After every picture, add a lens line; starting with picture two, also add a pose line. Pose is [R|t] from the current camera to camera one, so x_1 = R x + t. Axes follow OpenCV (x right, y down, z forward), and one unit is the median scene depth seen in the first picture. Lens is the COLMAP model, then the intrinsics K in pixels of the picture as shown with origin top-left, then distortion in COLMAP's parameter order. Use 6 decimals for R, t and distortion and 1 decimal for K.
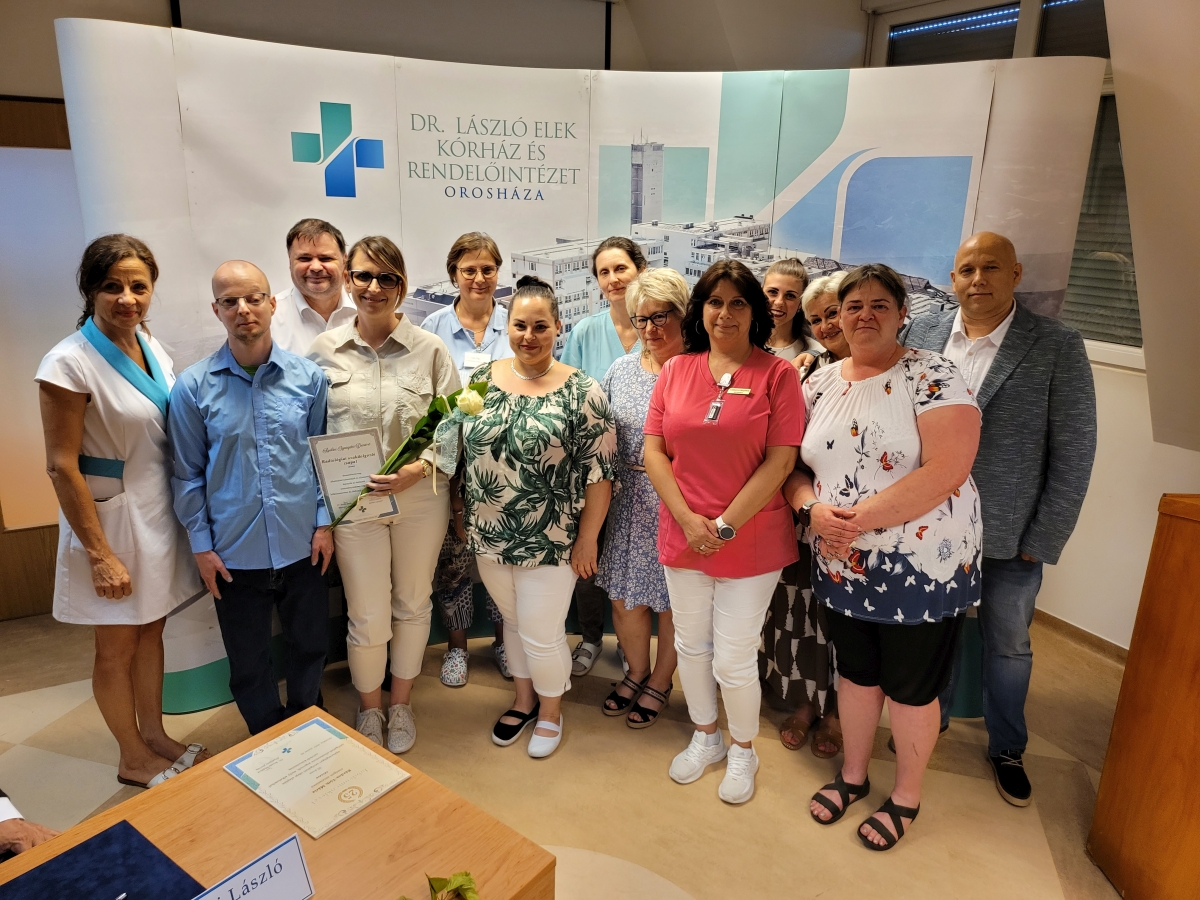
lens RADIAL K [[836.7, 0, 621.8], [0, 836.7, 449.1], [0, 0, 1]] dist [0.040841, -0.042943]
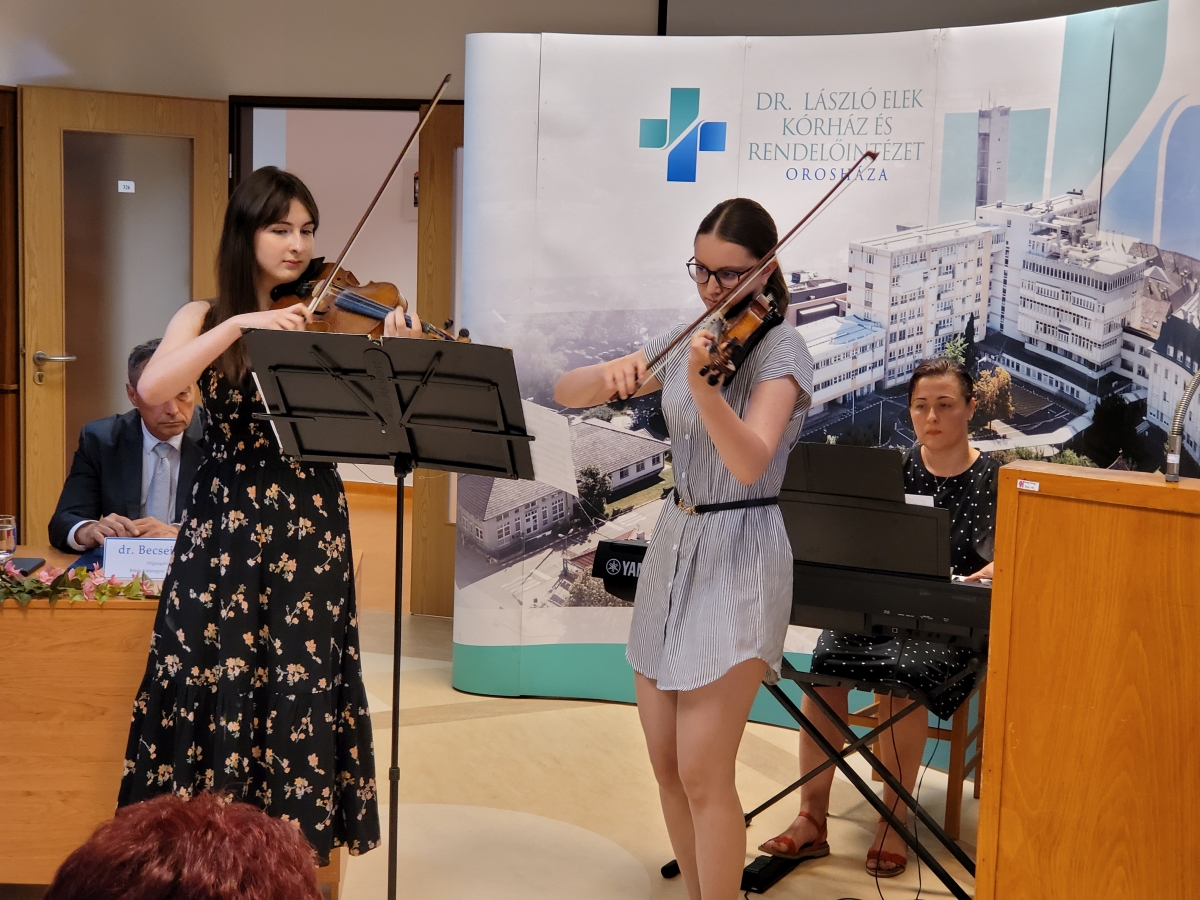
lens RADIAL K [[1809.0, 0, 609.7], [0, 1809.0, 448.2], [0, 0, 1]] dist [0.071960, 0.000000]
pose [[0.670361, 0.080624, -0.737642, 1.087282], [-0.223723, 0.969782, -0.097321, 0.199239], [0.707505, 0.230268, 0.668141, -0.336872]]
